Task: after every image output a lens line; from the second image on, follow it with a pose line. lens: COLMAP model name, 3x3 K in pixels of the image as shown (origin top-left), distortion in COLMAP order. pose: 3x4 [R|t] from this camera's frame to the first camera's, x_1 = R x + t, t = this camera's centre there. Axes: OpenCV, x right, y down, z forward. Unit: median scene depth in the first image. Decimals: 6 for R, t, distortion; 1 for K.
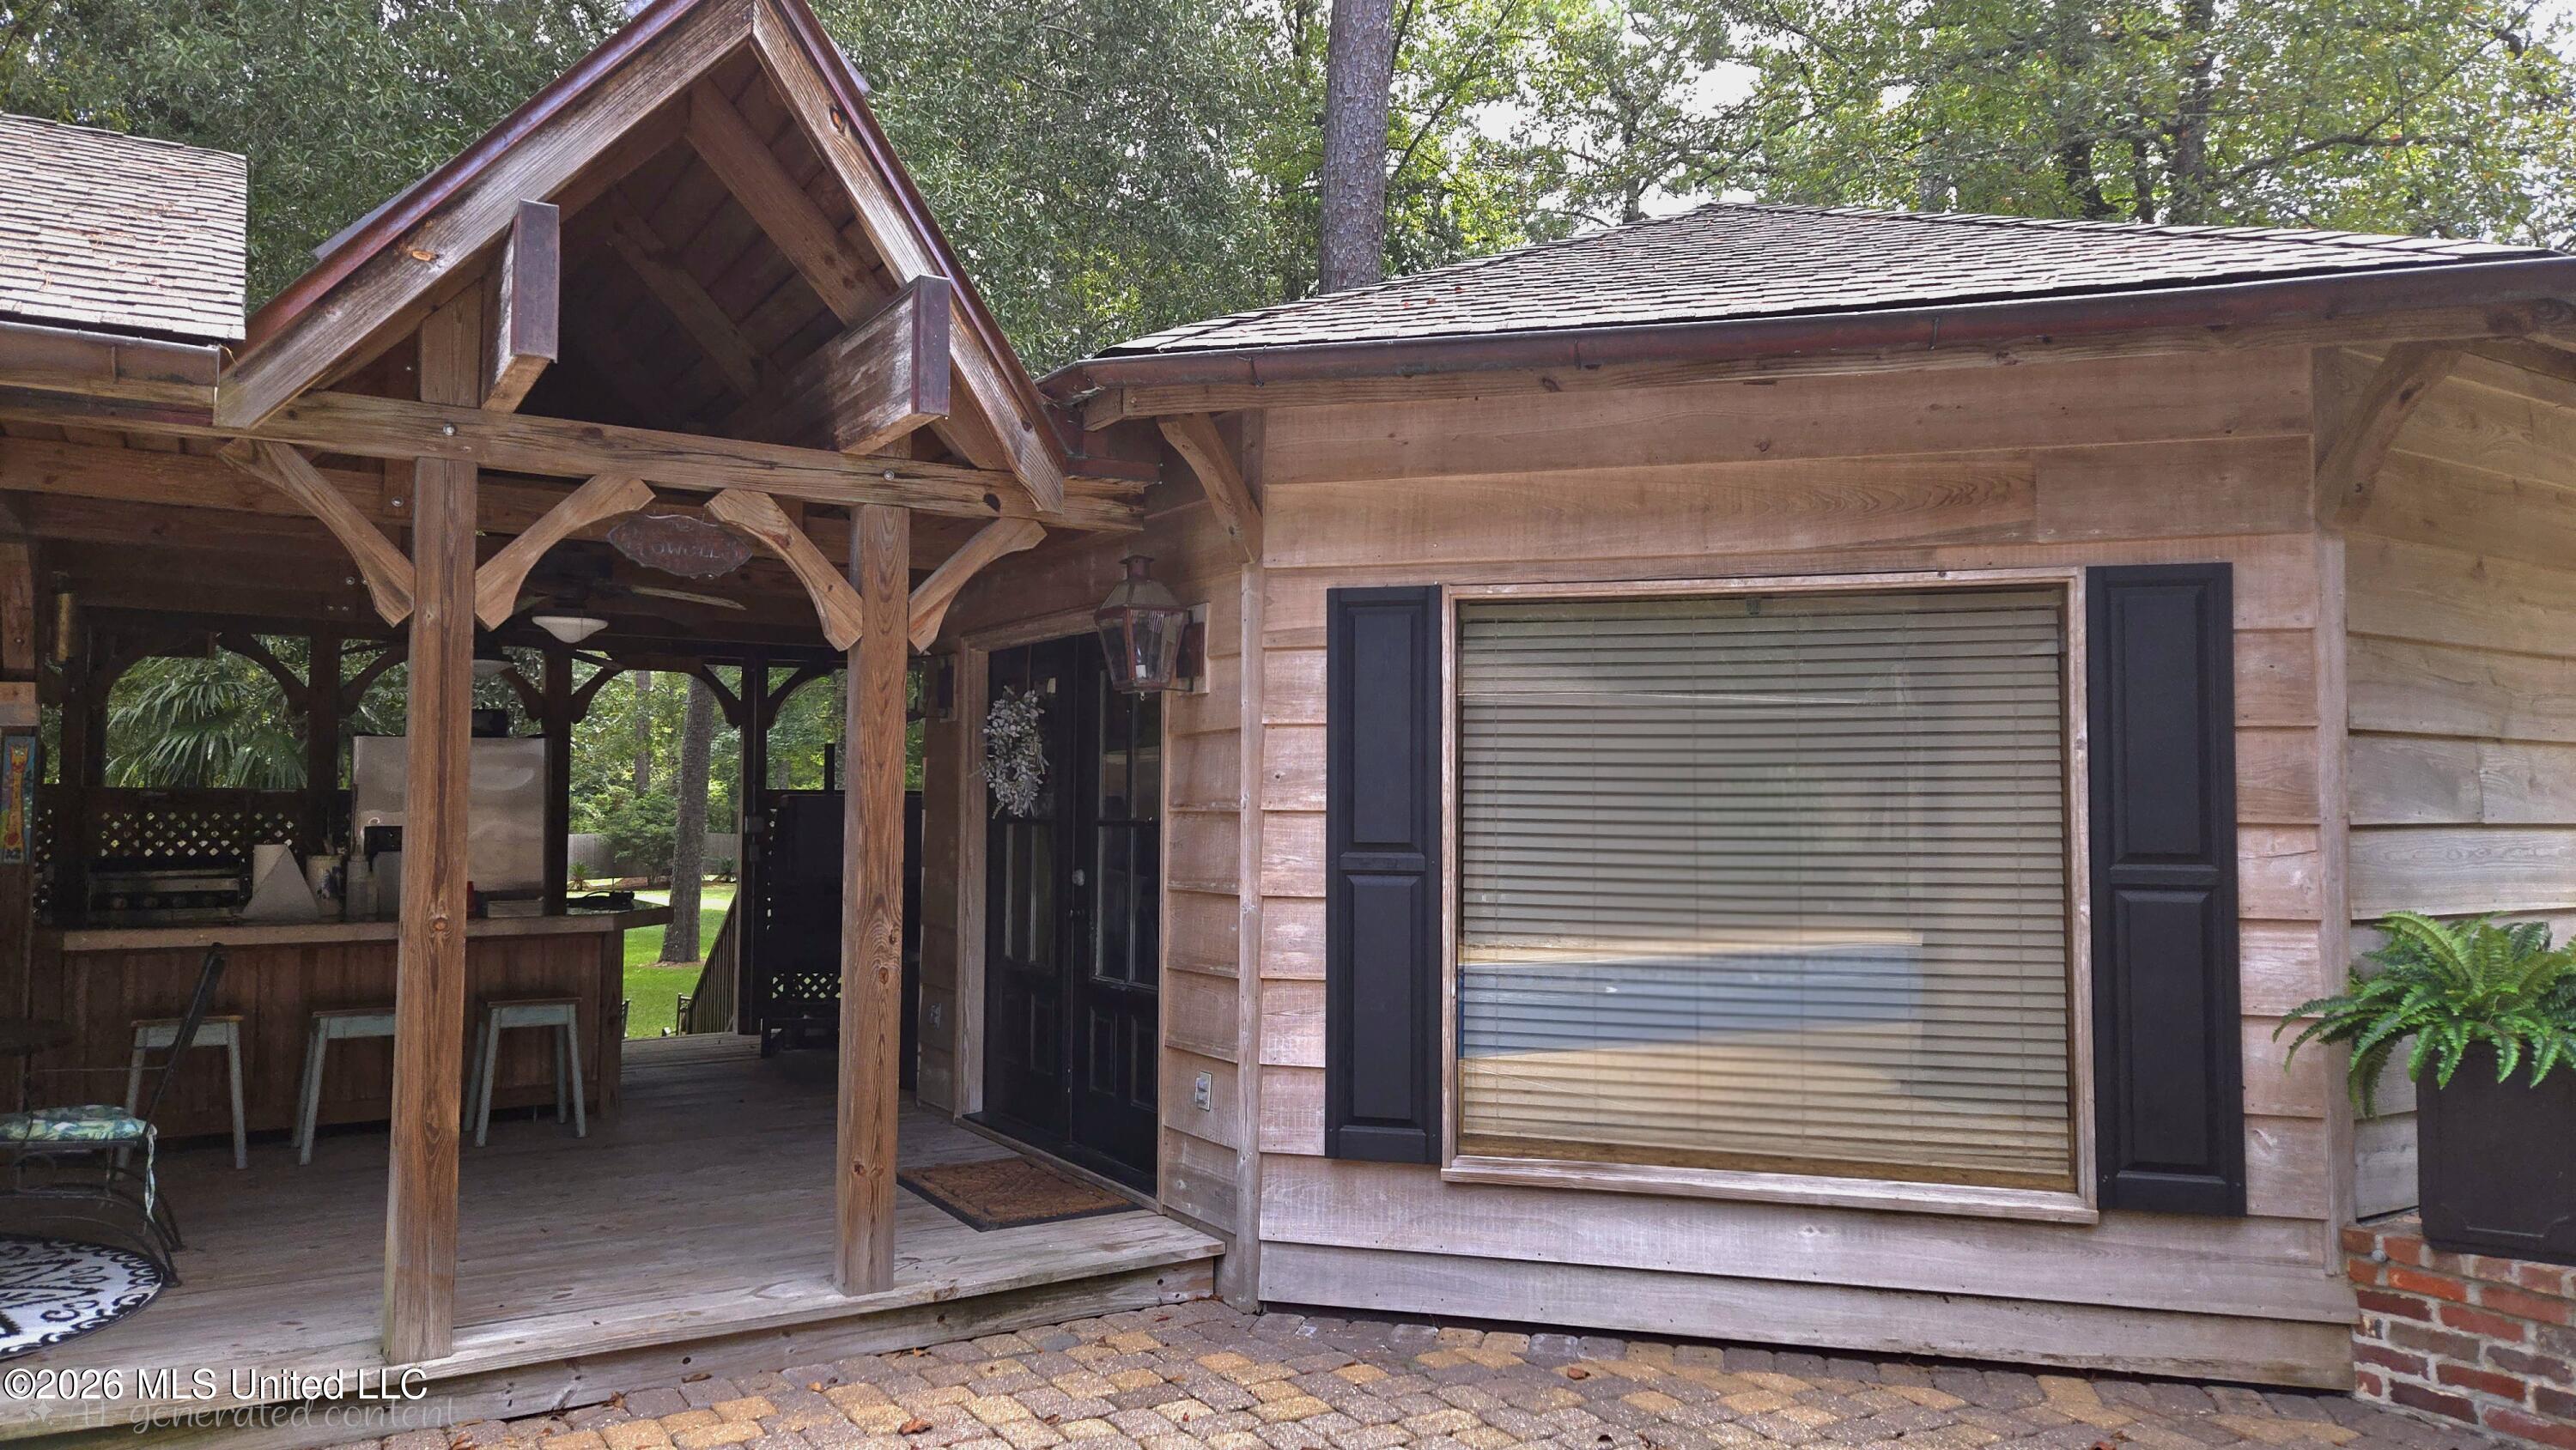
lens RADIAL K [[1677.2, 0, 1288.0], [0, 1677.2, 725.0], [0, 0, 1]] dist [0.055389, -0.000070]
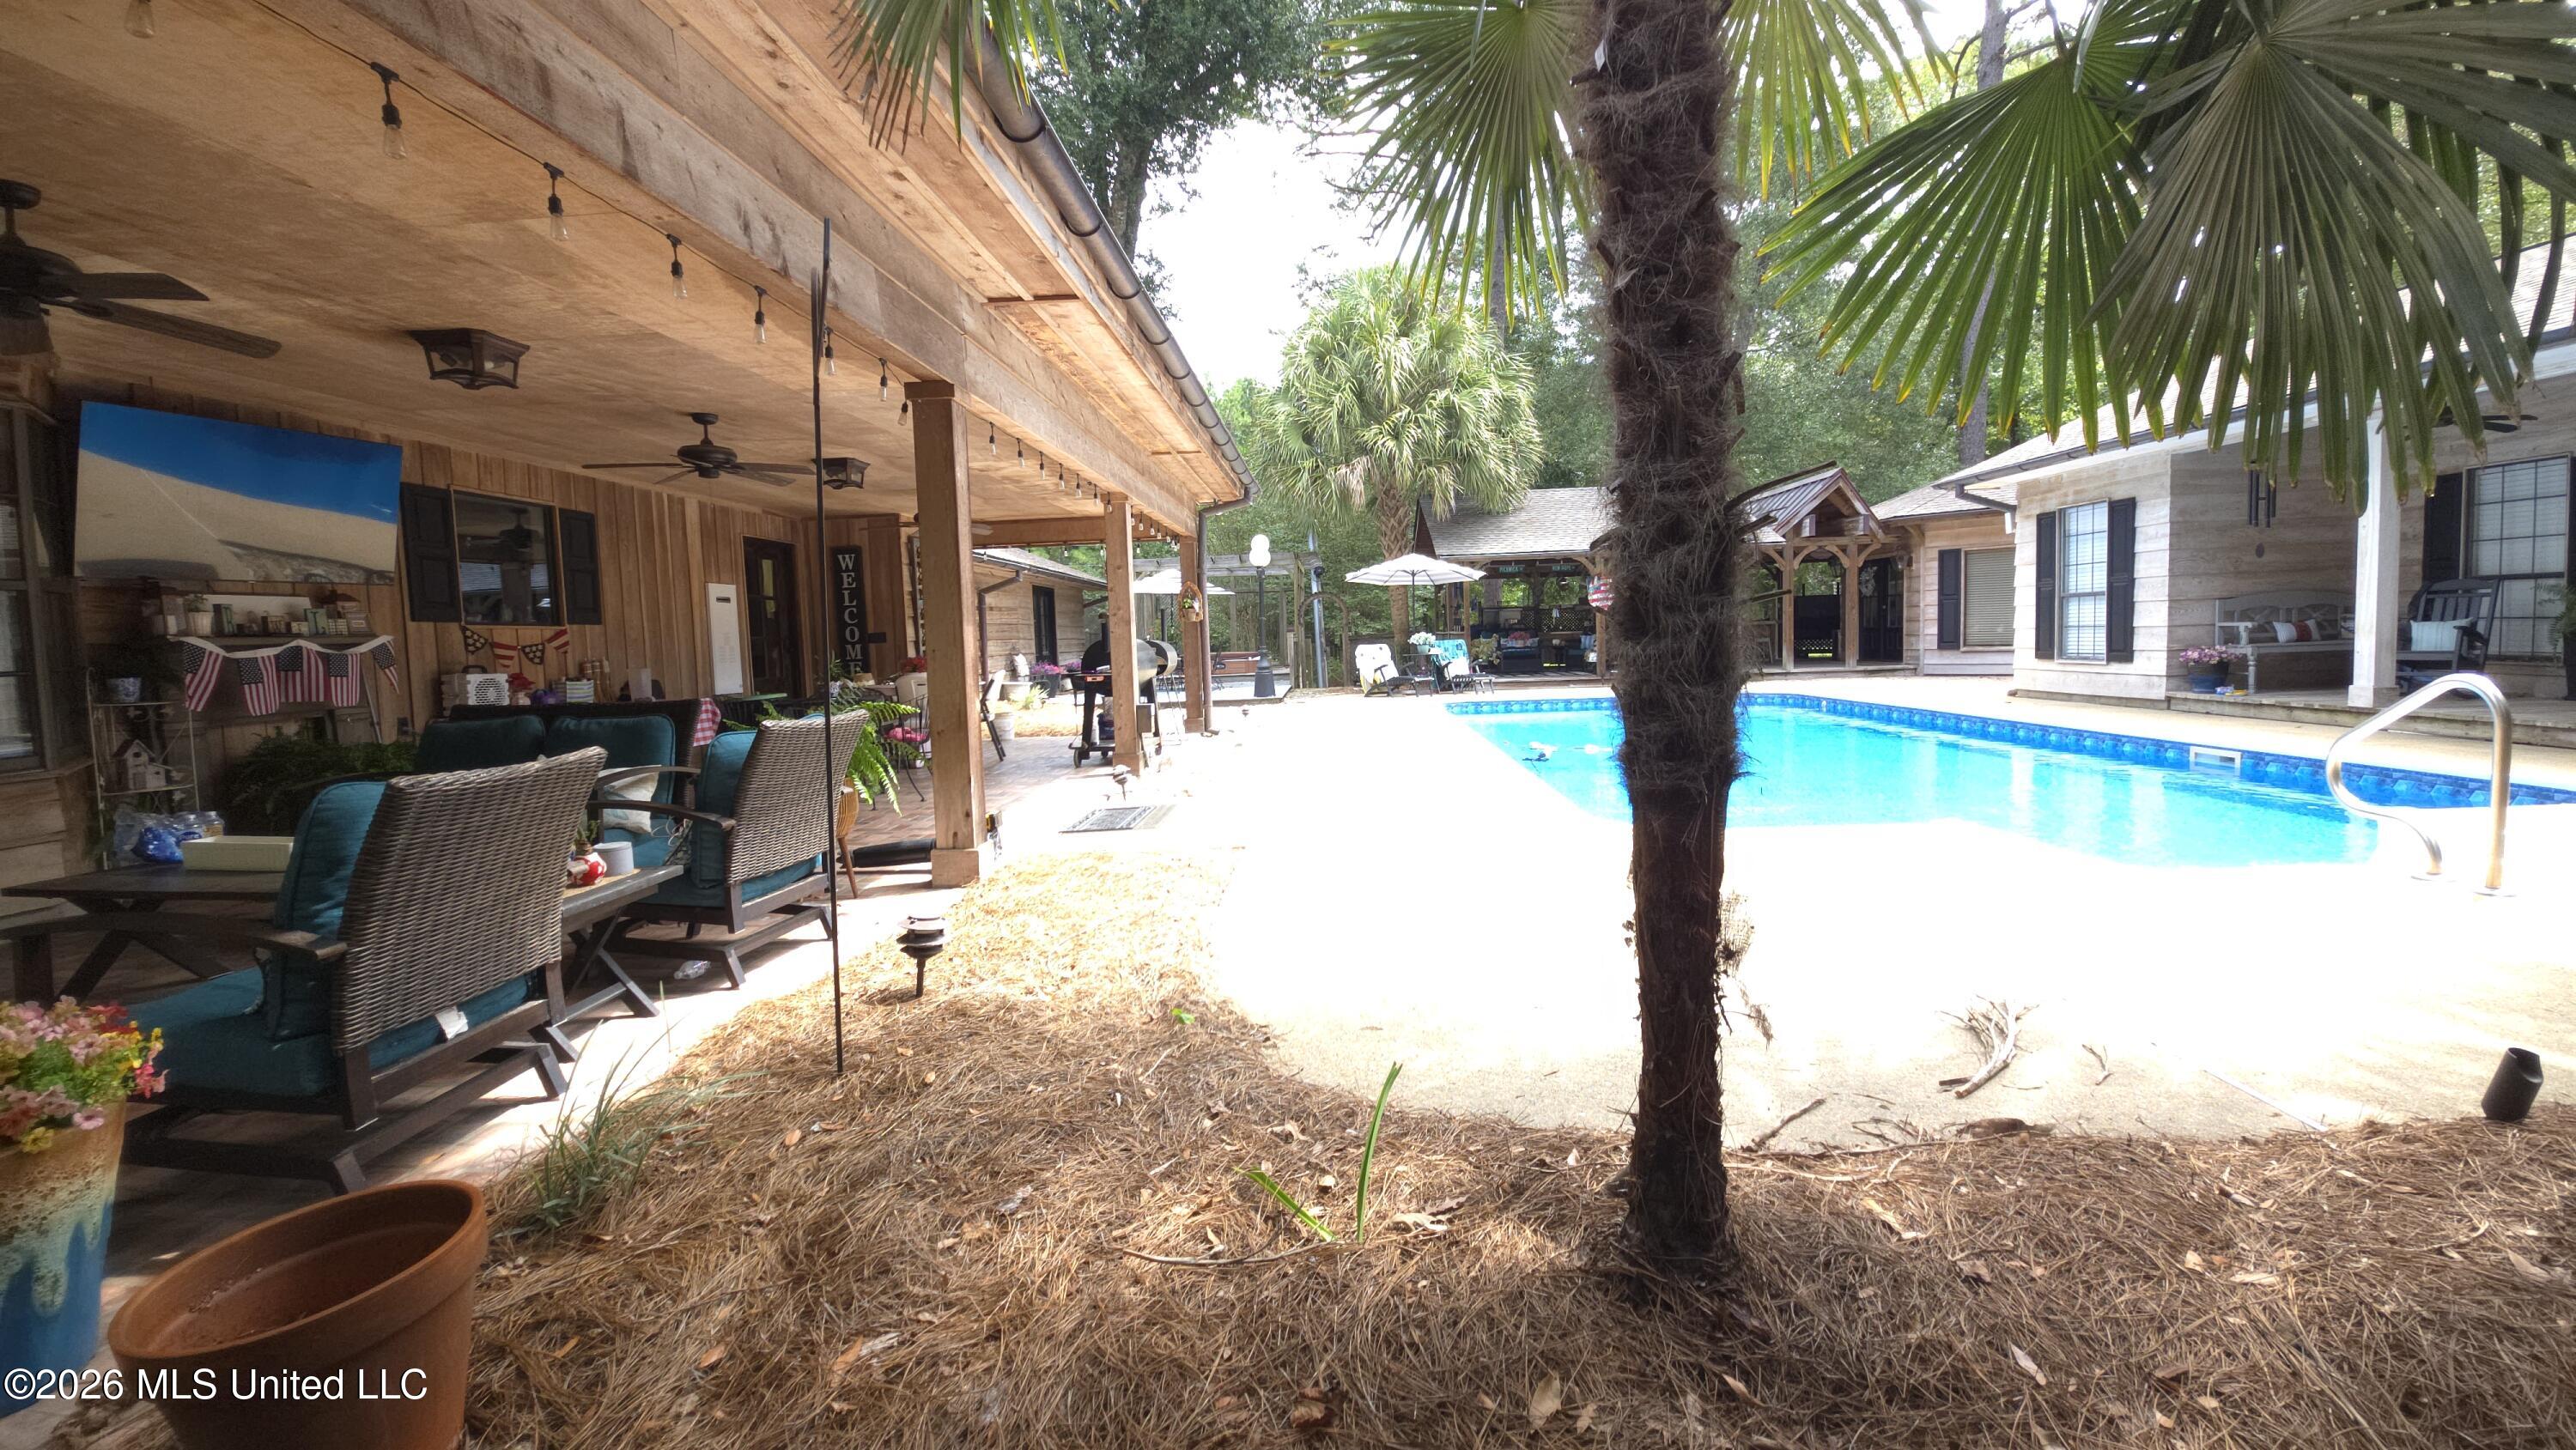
lens RADIAL K [[1019.4, 0, 1288.0], [0, 1019.4, 725.0], [0, 0, 1]] dist [0.003142, 0.000114]
pose [[0.823556, 0.014827, -0.567041, 0.186218], [0.065959, 0.990374, 0.121693, -0.062638], [0.563387, -0.137622, 0.814651, -3.272693]]
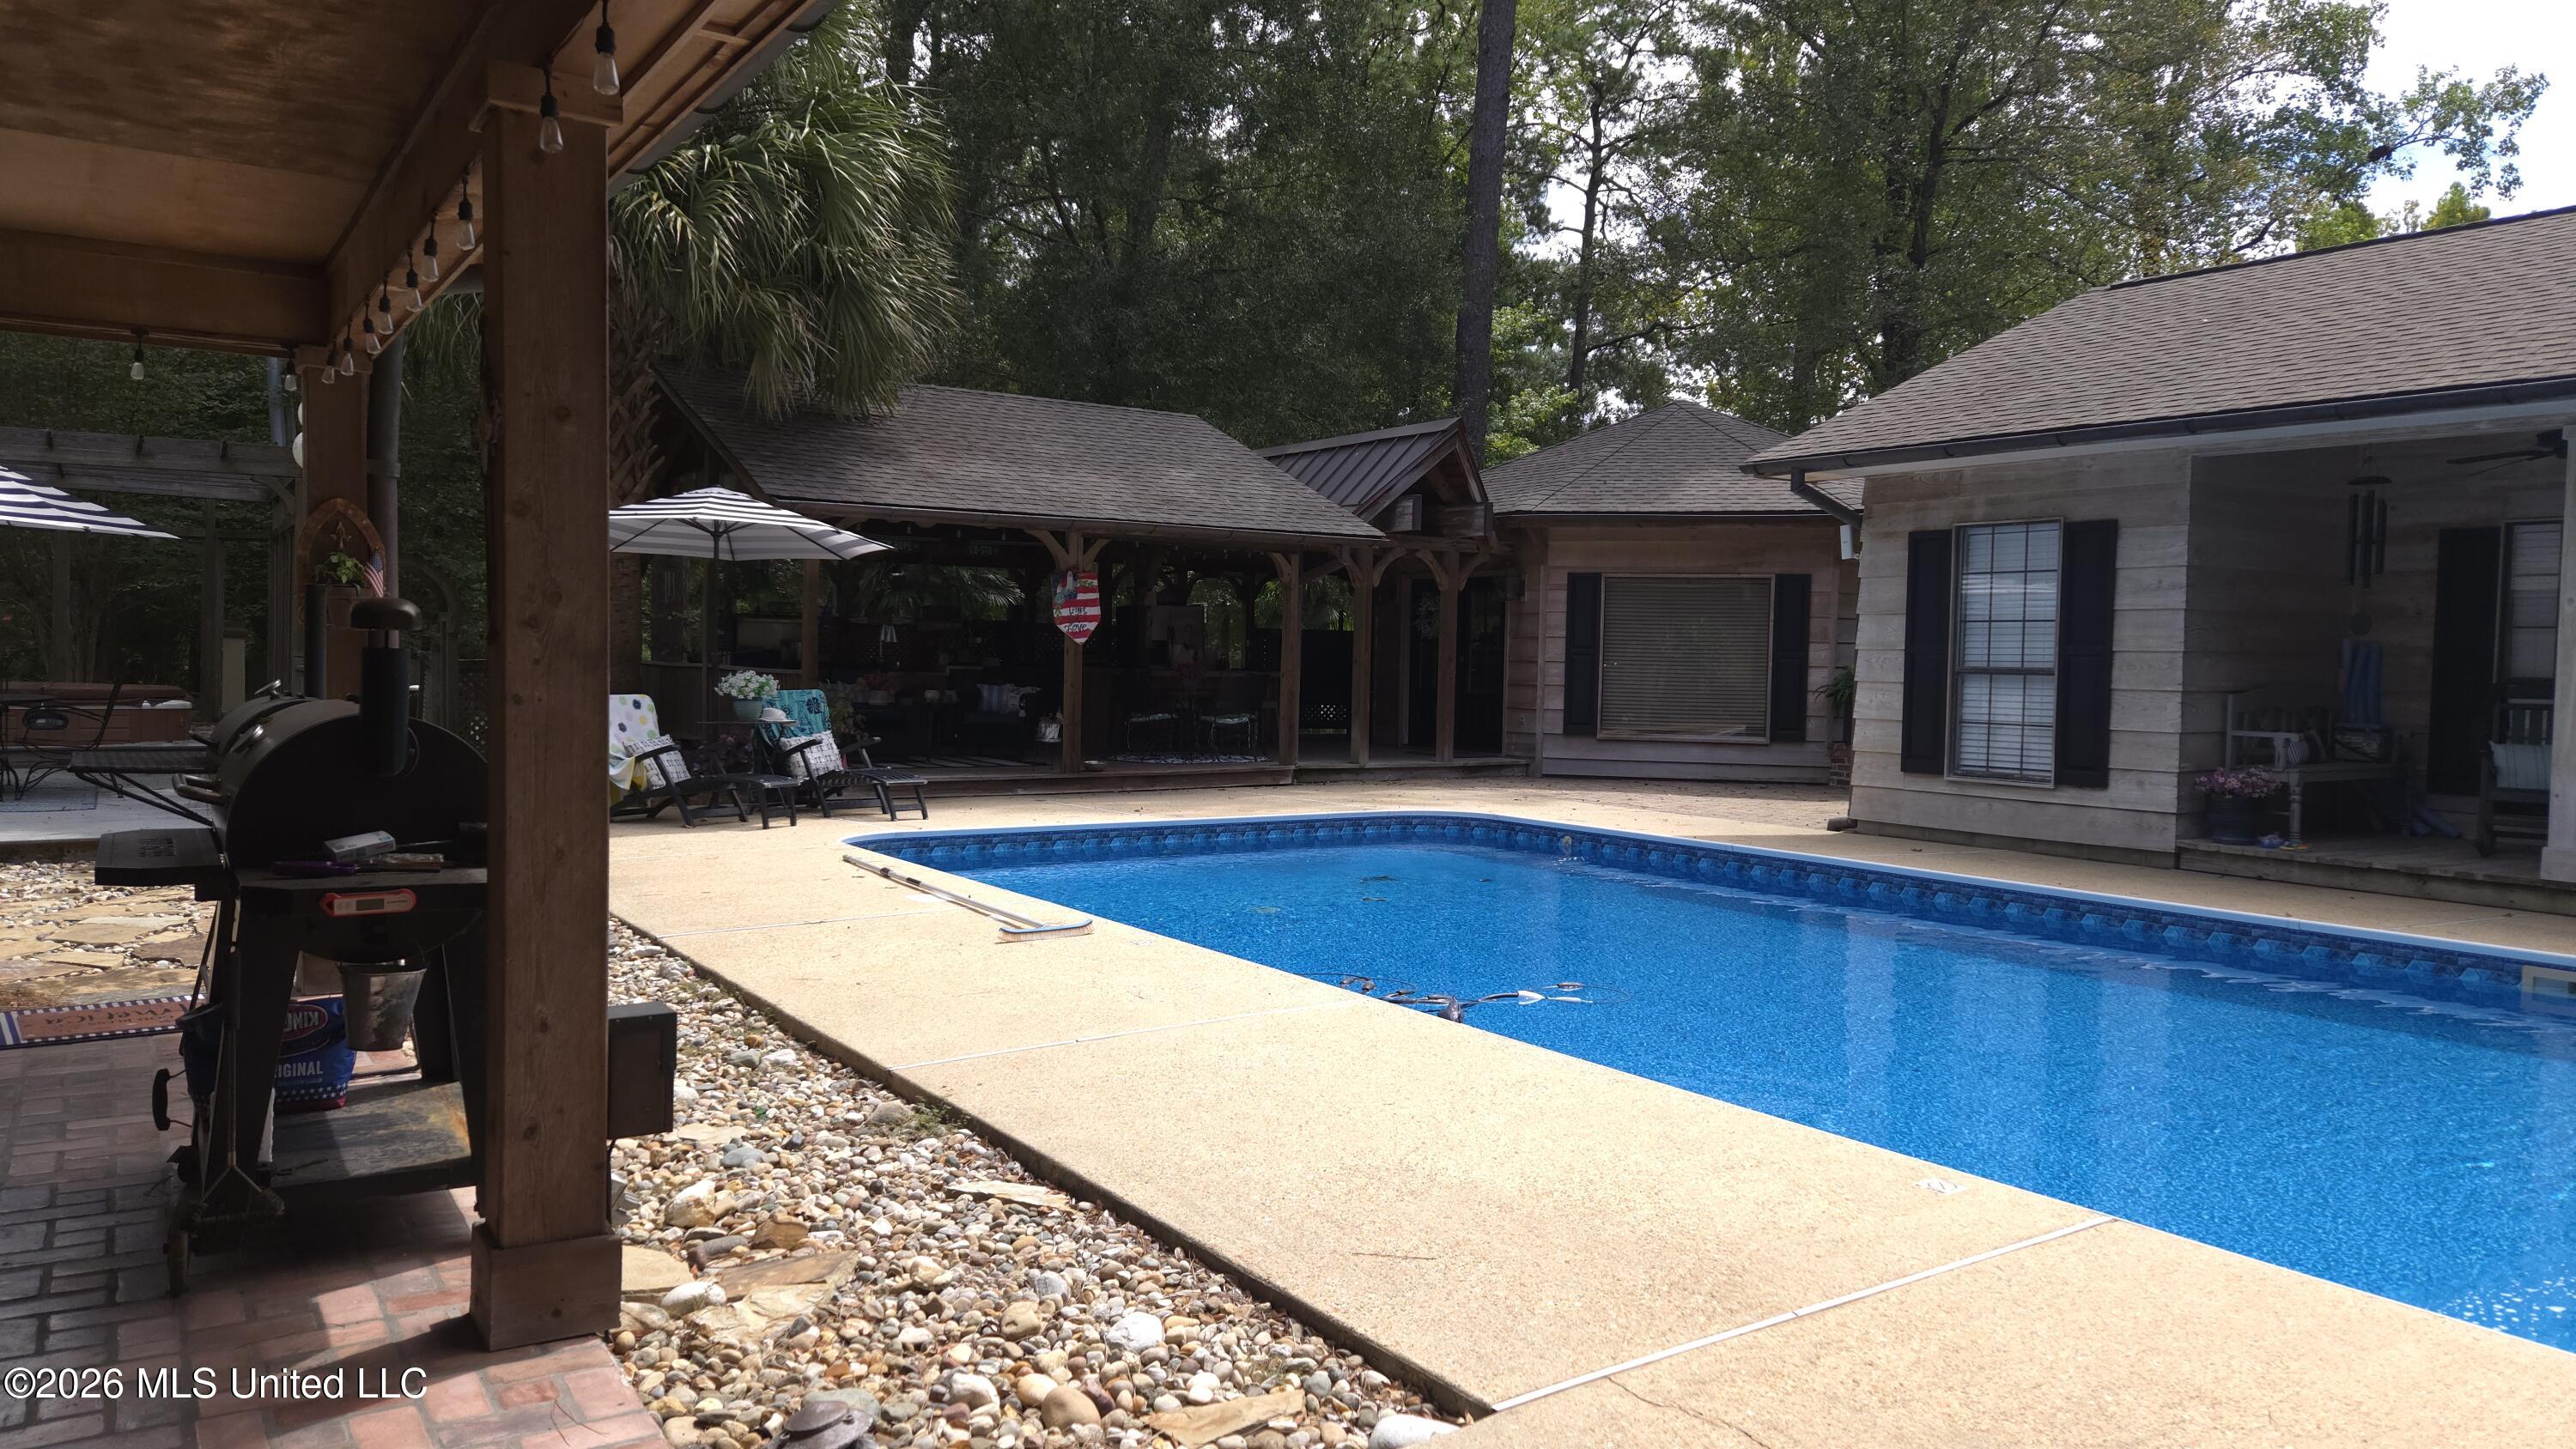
lens RADIAL K [[1721.3, 0, 1251.5], [0, 1721.3, 724.8], [0, 0, 1]] dist [0.048628, -0.001836]
pose [[0.999368, 0.011733, 0.033568, -0.776049], [-0.014685, 0.995916, 0.089084, -0.079089], [-0.032385, -0.089521, 0.995458, -2.663713]]
